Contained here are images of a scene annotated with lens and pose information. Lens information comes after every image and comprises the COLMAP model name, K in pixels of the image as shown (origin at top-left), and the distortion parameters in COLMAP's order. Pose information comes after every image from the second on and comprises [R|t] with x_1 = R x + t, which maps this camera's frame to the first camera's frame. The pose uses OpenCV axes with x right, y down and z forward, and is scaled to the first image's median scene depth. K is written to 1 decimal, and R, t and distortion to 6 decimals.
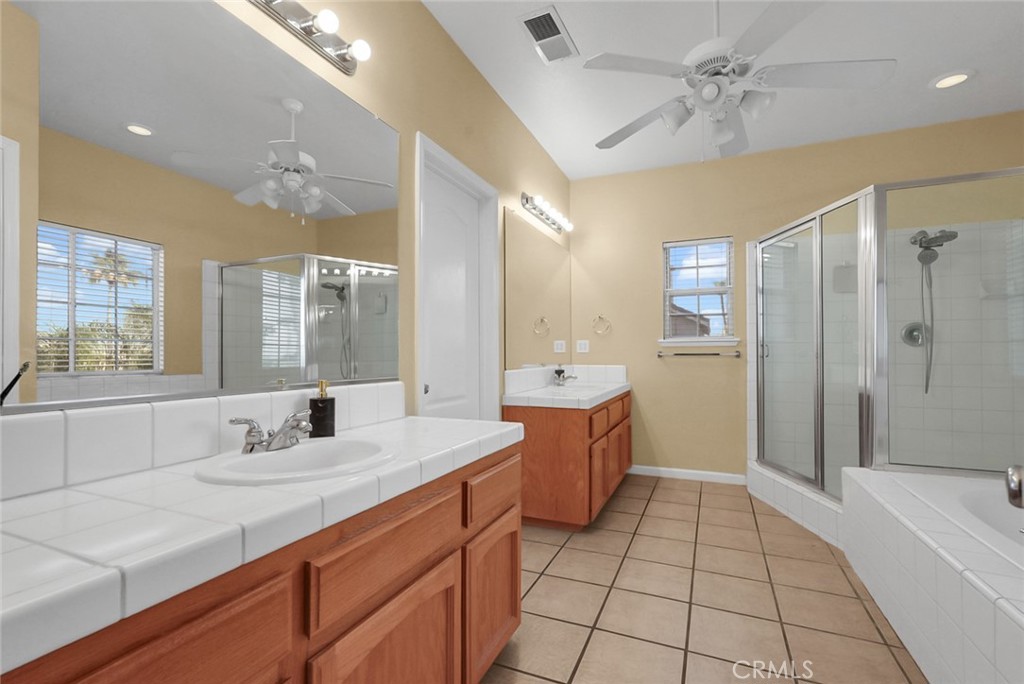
lens RADIAL K [[457.9, 0, 512.0], [0, 457.9, 342.0], [0, 0, 1]] dist [-0.013411, 0.007933]
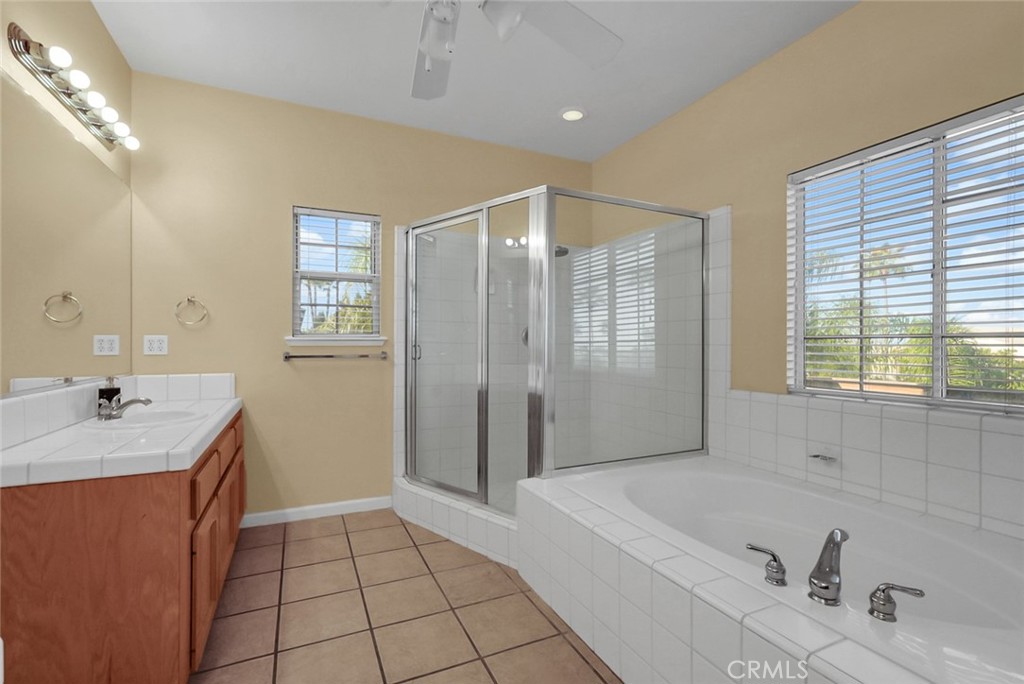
lens RADIAL K [[457.9, 0, 512.0], [0, 457.9, 342.0], [0, 0, 1]] dist [-0.013411, 0.007933]
pose [[0.658172, 0.005585, 0.752846, 0.008496], [-0.020134, 0.999745, 0.010185, -0.012716], [-0.752598, -0.021861, 0.658117, 0.280446]]
